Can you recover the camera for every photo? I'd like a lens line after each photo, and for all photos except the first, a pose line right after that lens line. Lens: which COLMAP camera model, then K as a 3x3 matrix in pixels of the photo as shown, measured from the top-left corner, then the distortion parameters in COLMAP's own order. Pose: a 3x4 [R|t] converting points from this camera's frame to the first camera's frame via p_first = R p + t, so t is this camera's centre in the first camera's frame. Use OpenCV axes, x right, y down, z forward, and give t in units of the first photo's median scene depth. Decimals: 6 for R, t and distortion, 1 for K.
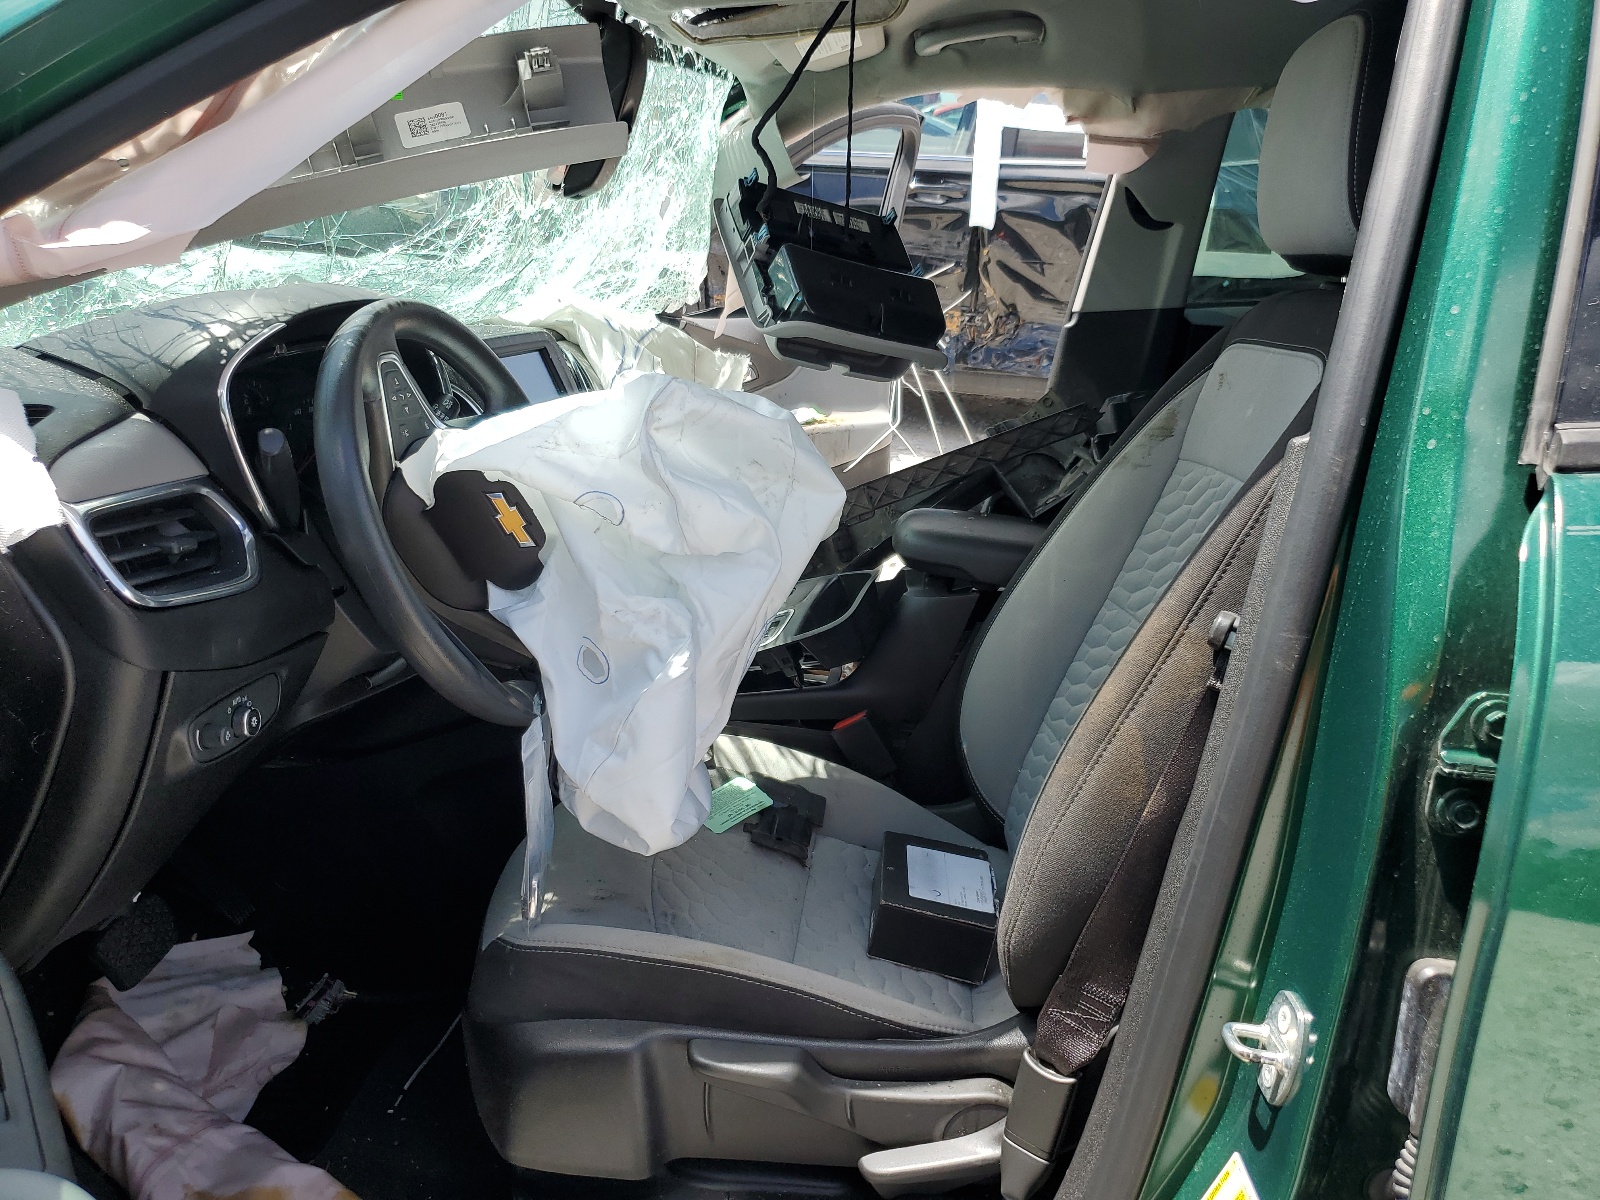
lens RADIAL K [[1196.3, 0, 800.0], [0, 1196.3, 600.0], [0, 0, 1]] dist [0.002095, -0.000029]
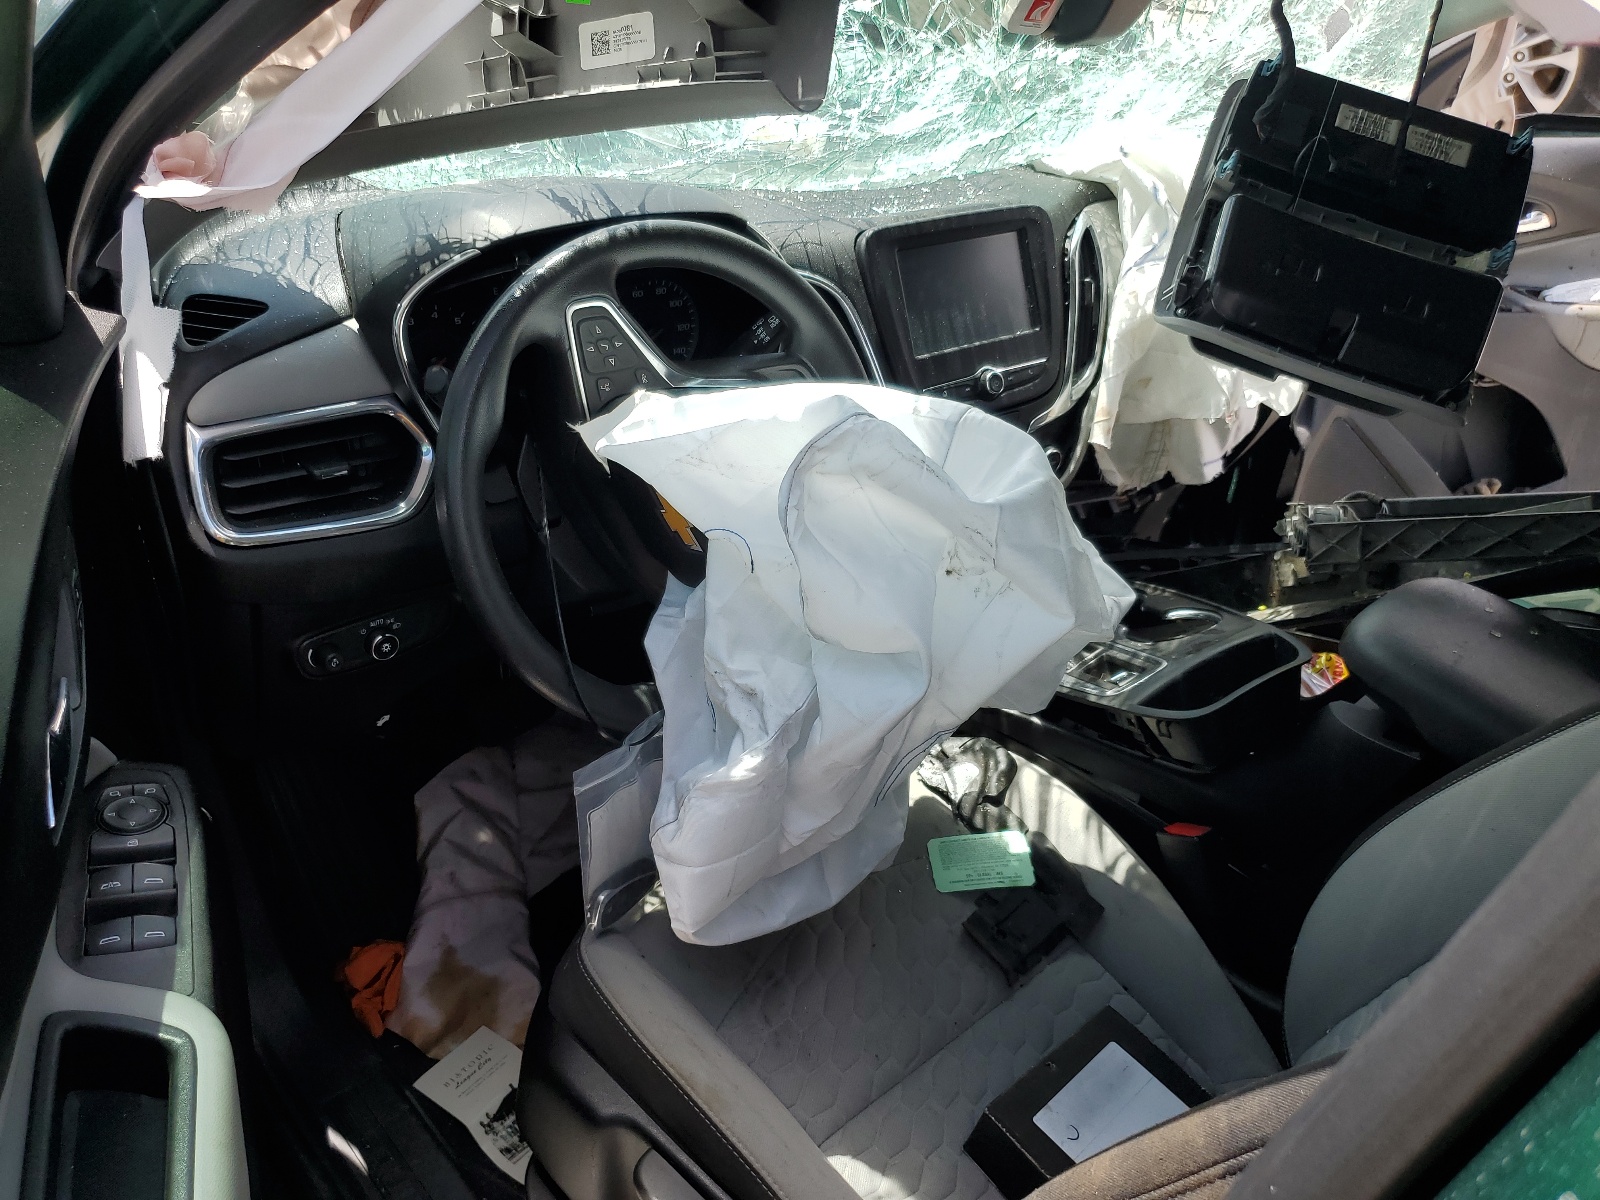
lens RADIAL K [[1232.4, 0, 800.0], [0, 1232.4, 600.0], [0, 0, 1]] dist [-0.000339, -0.002737]
pose [[0.747333, 0.373903, -0.549263, 0.264034], [-0.230095, 0.921128, 0.313975, -0.249455], [0.623338, -0.108261, 0.774422, 0.302055]]
